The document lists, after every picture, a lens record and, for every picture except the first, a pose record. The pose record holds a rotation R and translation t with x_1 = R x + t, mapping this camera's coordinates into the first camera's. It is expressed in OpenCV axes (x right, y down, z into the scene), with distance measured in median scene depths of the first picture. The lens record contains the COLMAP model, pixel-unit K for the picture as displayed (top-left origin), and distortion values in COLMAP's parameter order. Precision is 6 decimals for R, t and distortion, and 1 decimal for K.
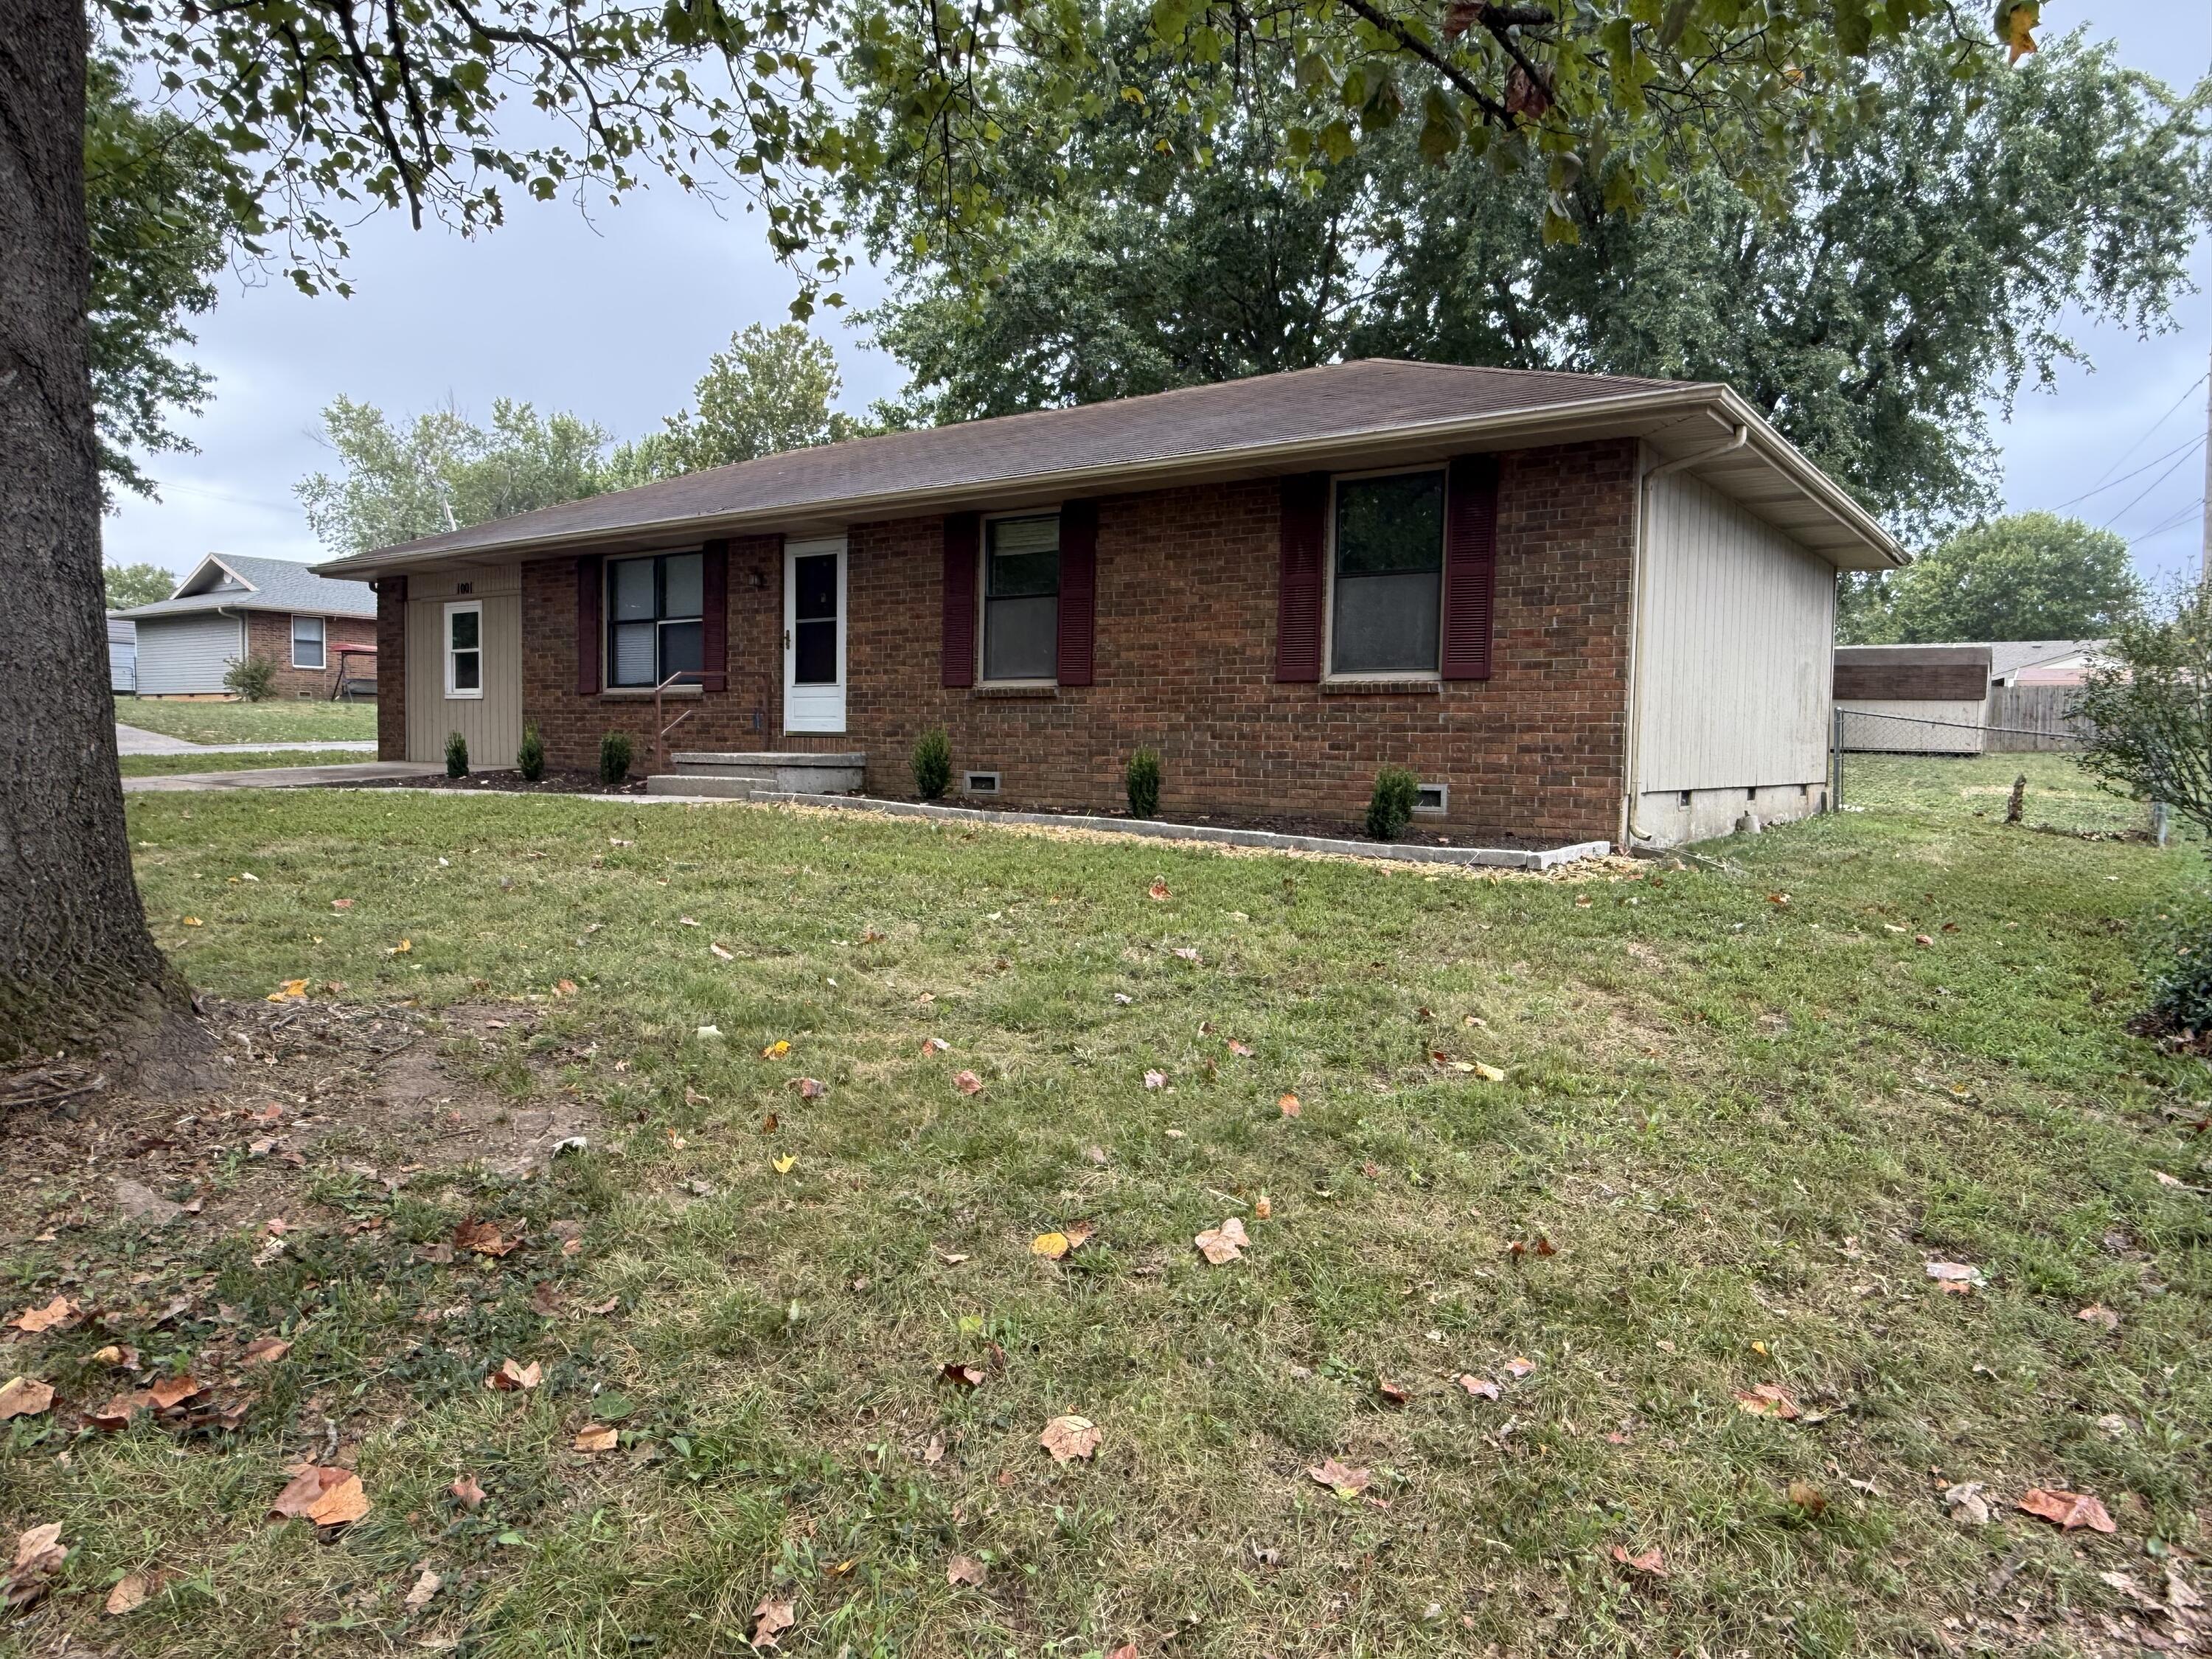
lens RADIAL K [[1425.6, 0, 1106.0], [0, 1425.6, 829.5], [0, 0, 1]] dist [-0.012935, 0.028858]
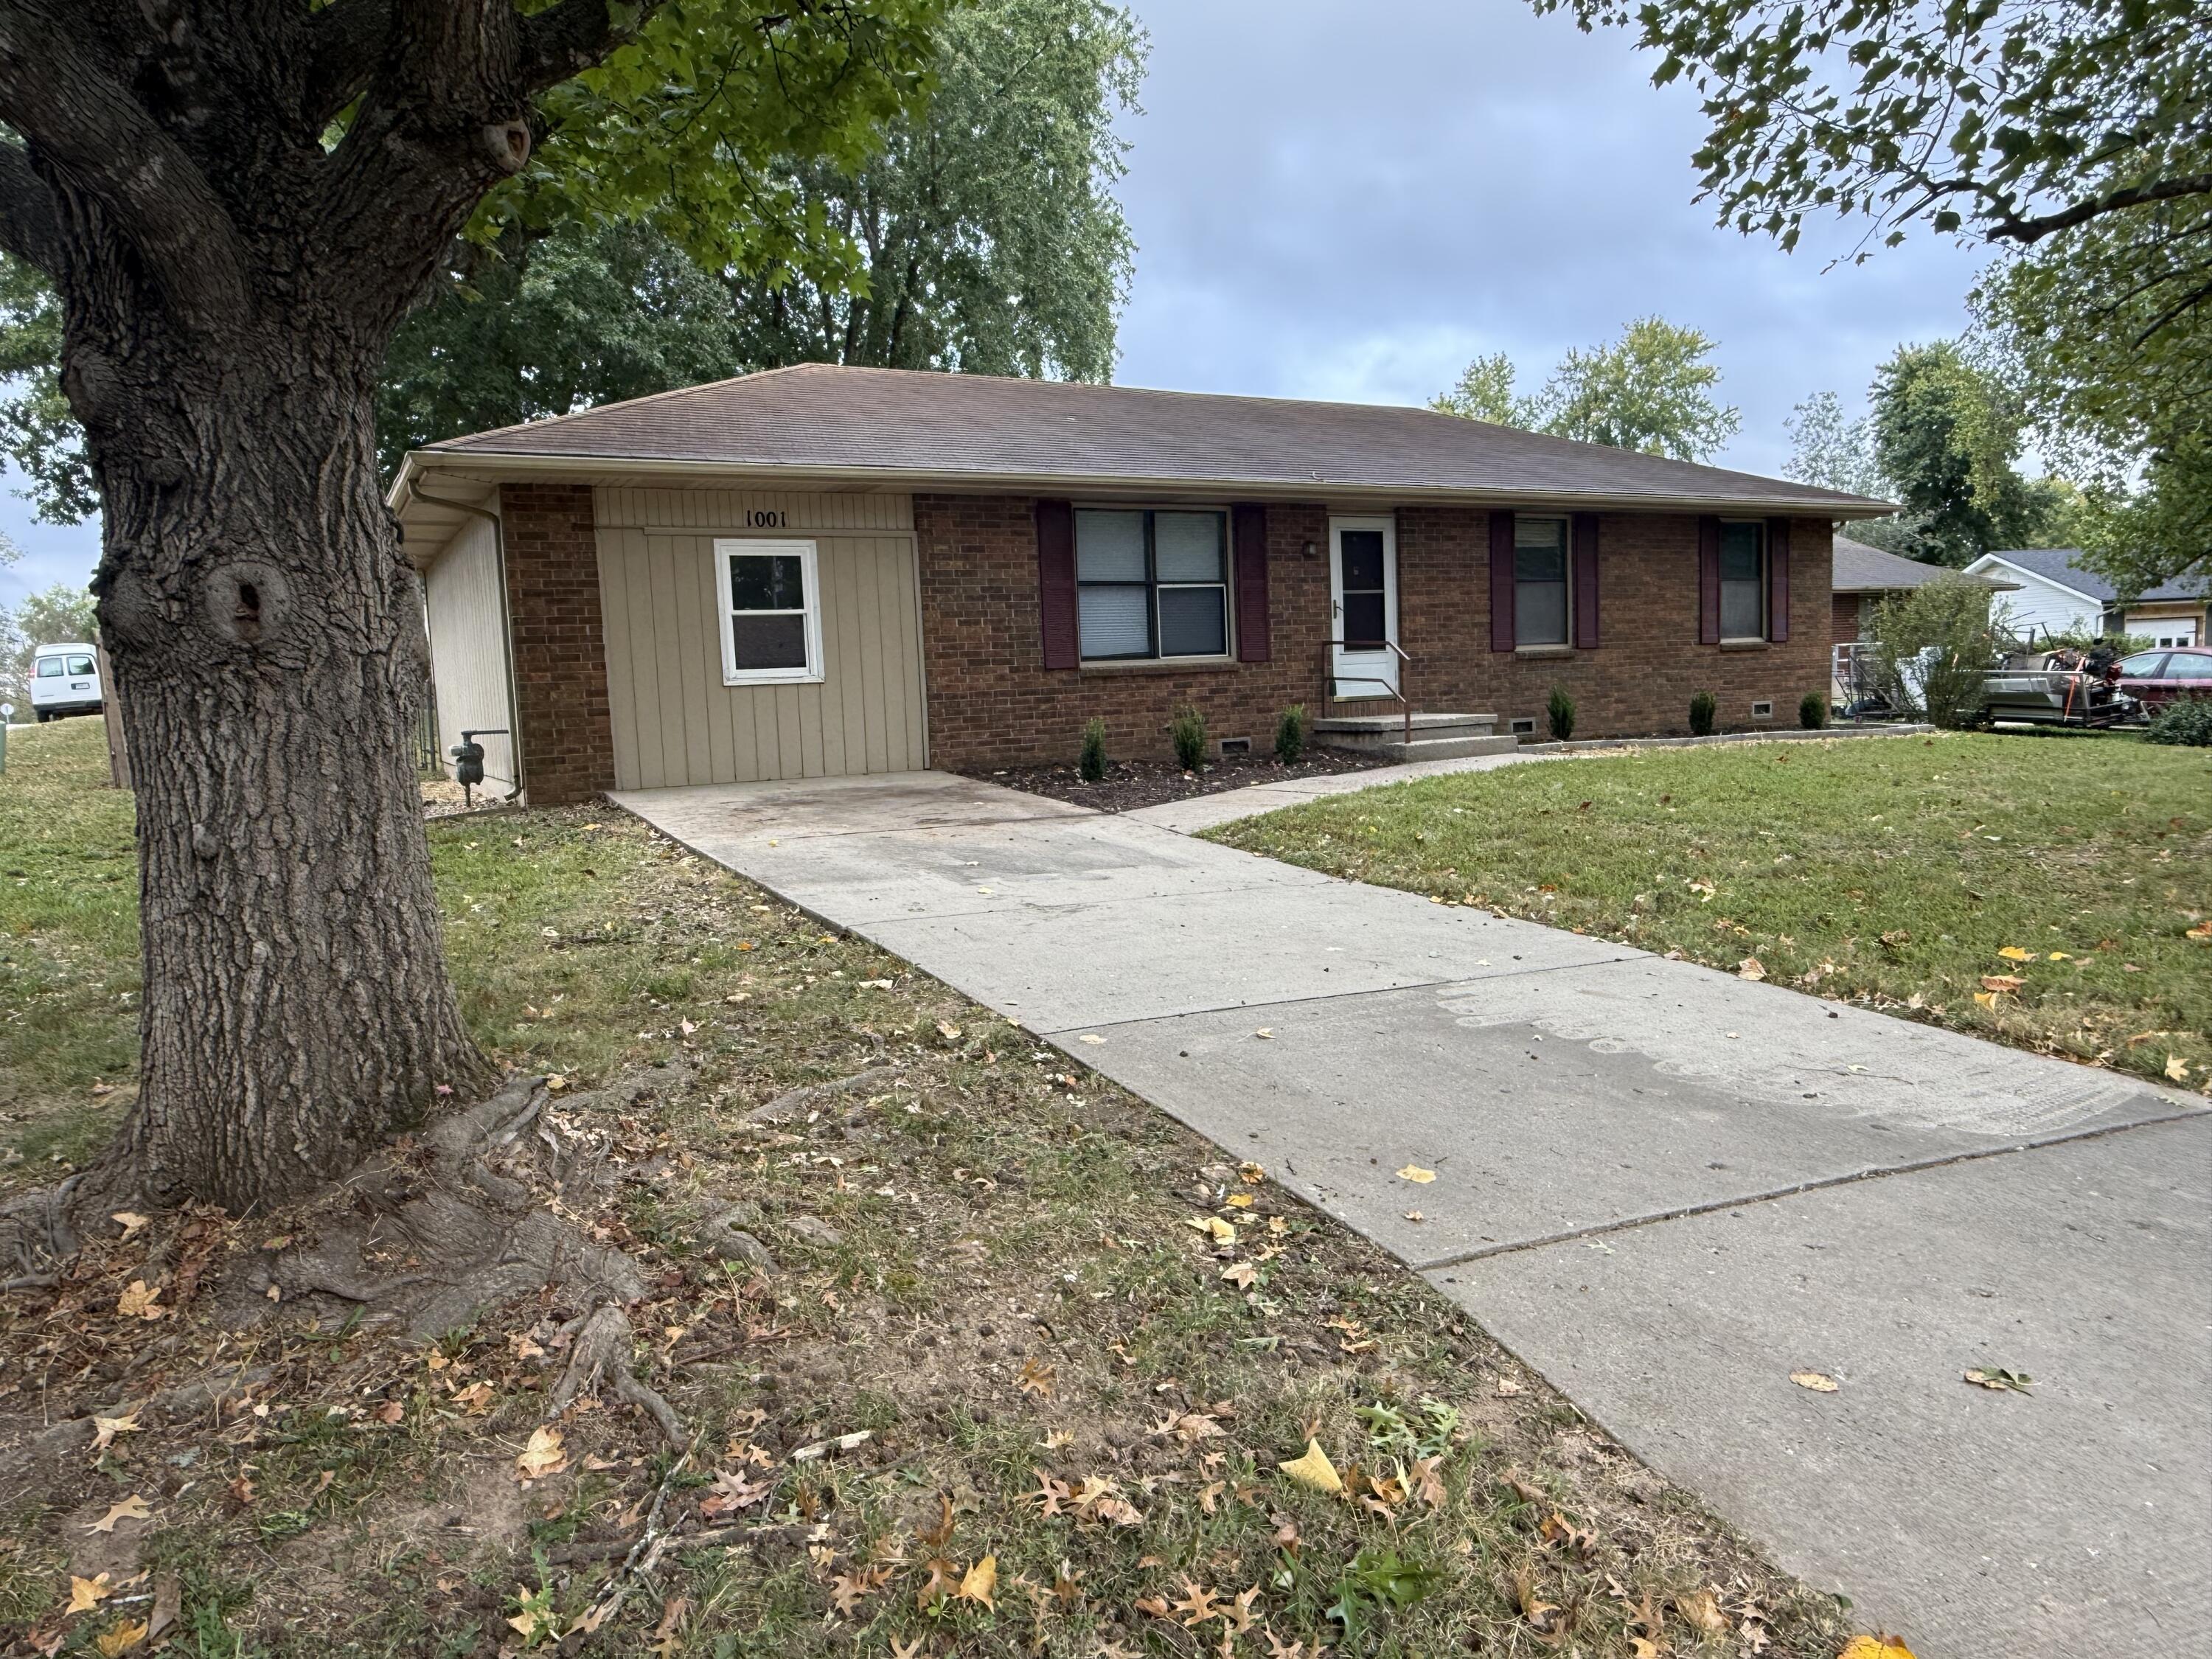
lens RADIAL K [[1425.6, 0, 1106.0], [0, 1425.6, 829.5], [0, 0, 1]] dist [-0.012935, 0.028858]
pose [[0.425583, -0.123269, 0.896484, -1.275565], [0.105006, 0.990713, 0.086377, -0.082912], [-0.898806, 0.057376, 0.434575, 0.721804]]
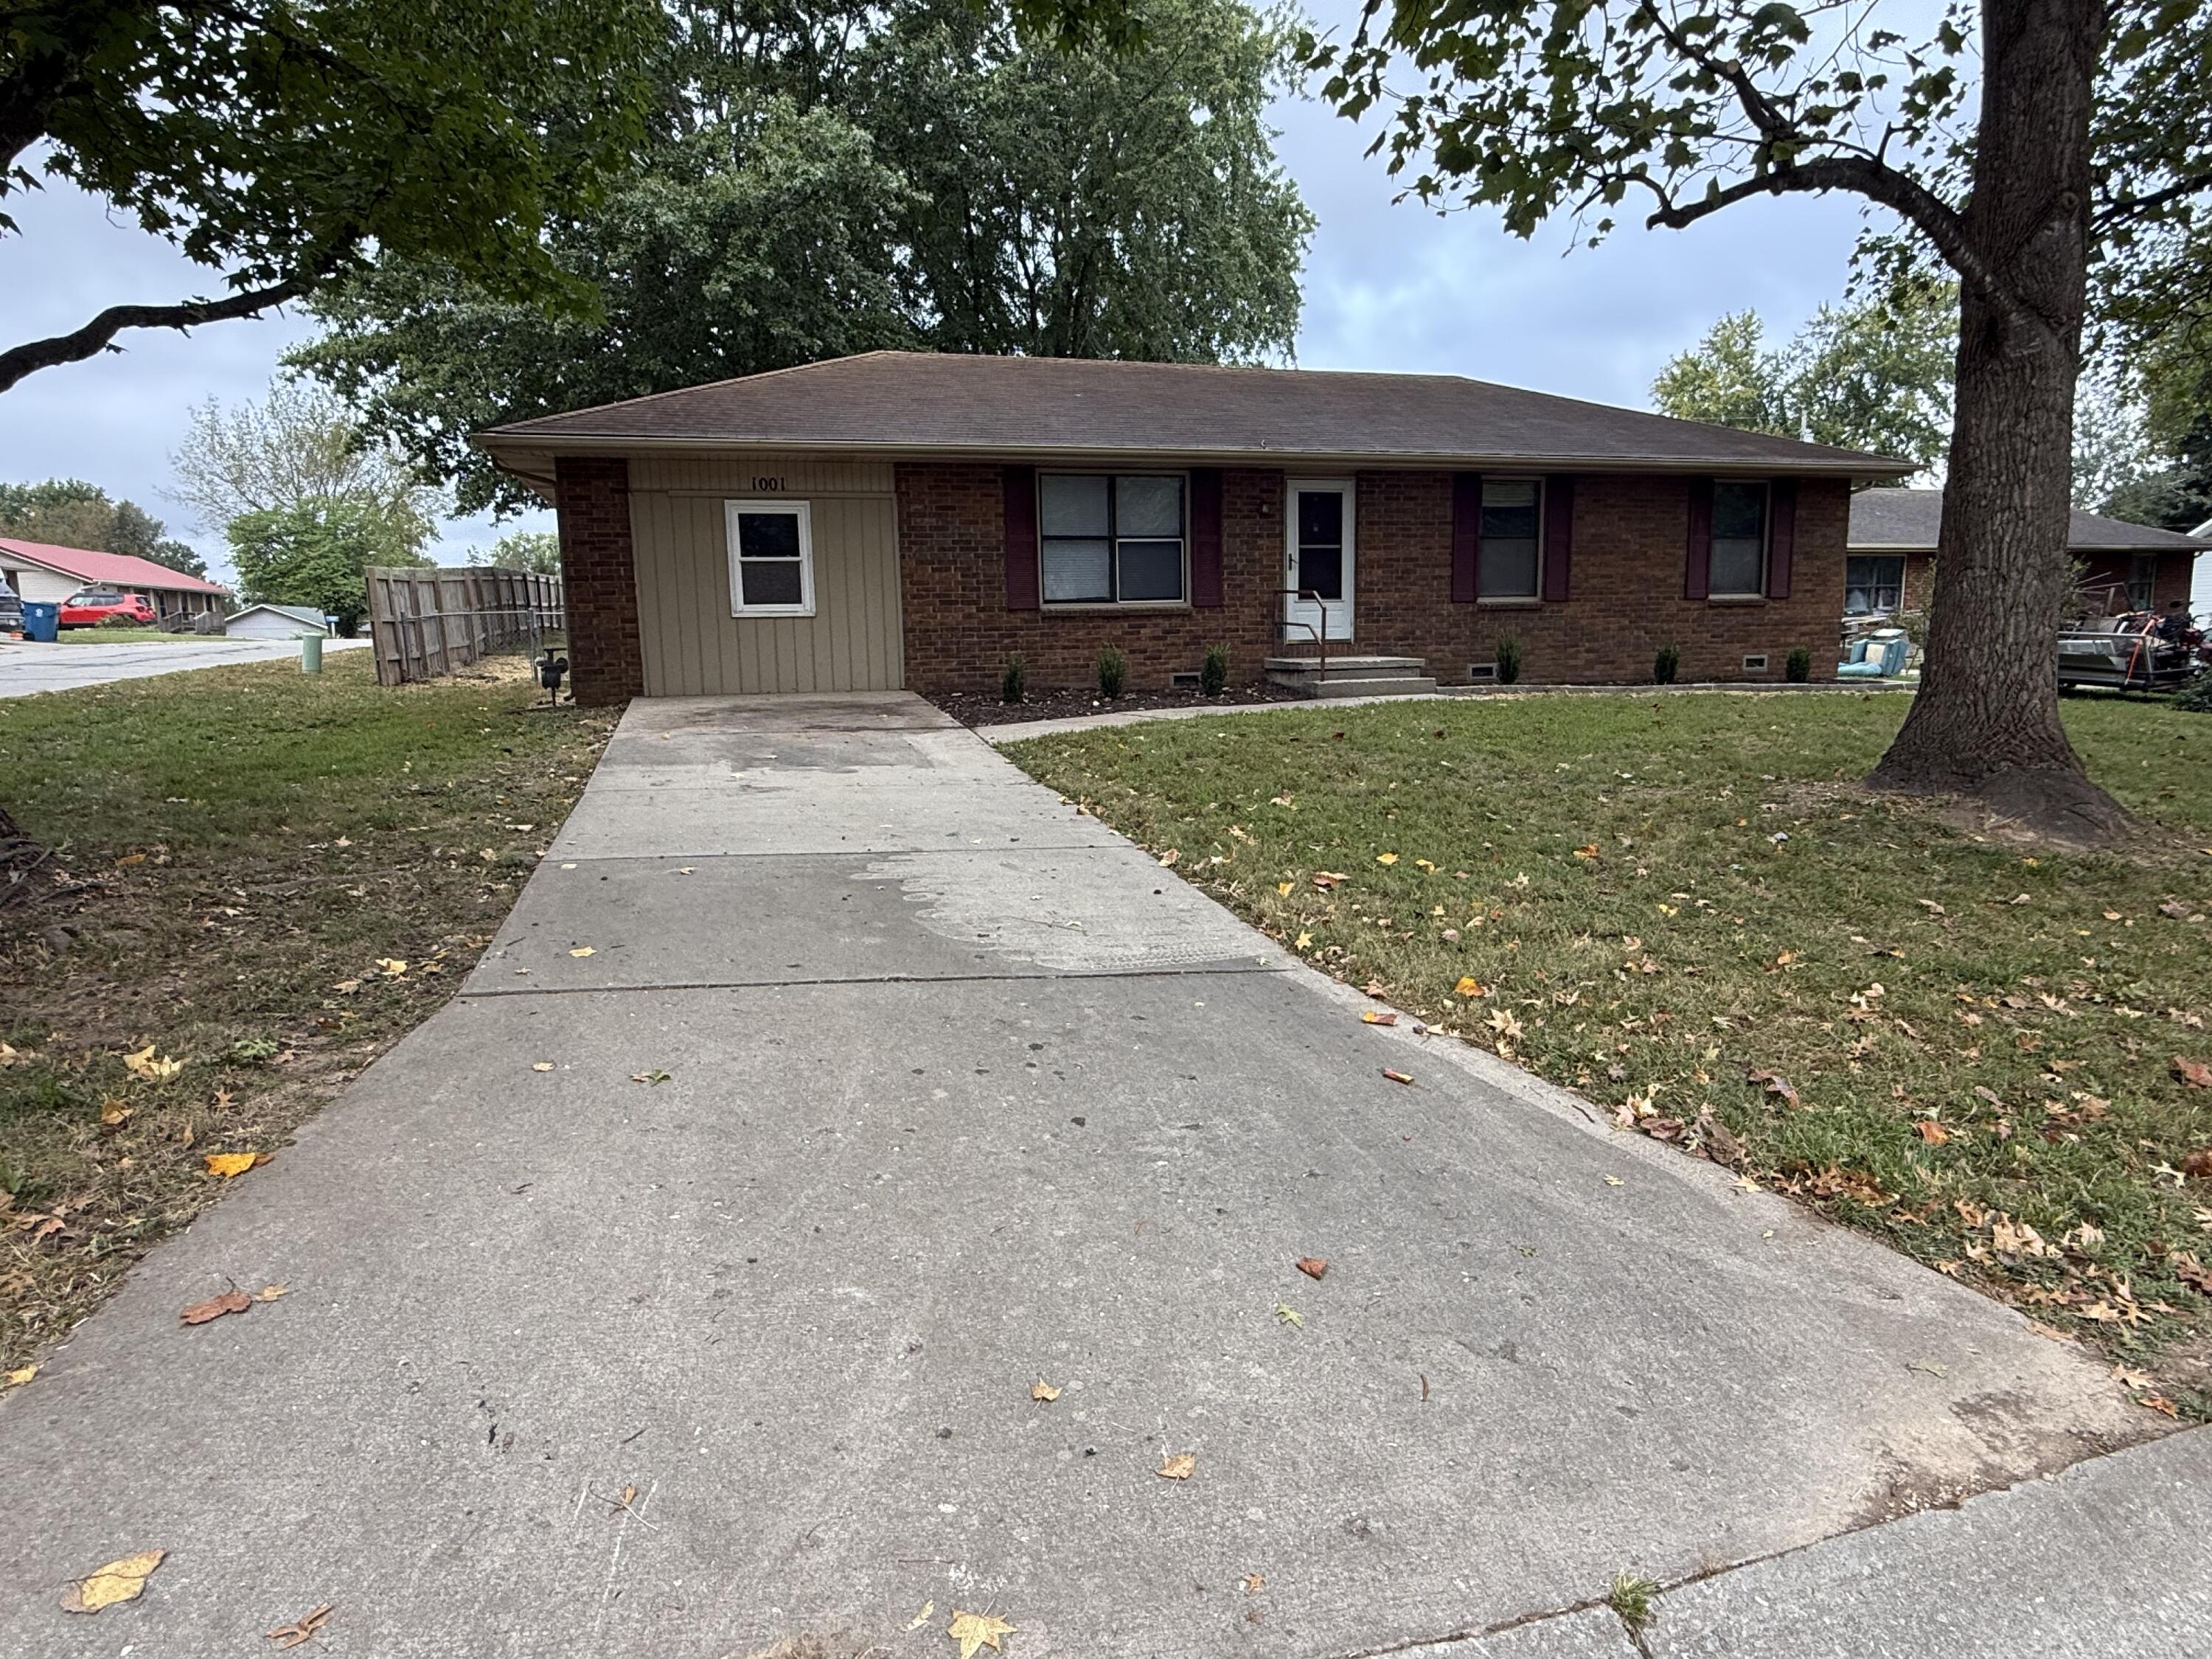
lens RADIAL K [[1281.9, 0, 1106.0], [0, 1281.9, 829.5], [0, 0, 1]] dist [-0.001901, 0.002295]
pose [[0.612459, -0.143468, 0.777374, -1.202806], [0.077257, 0.989549, 0.121758, -0.055895], [-0.786718, -0.014514, 0.617142, 0.469261]]
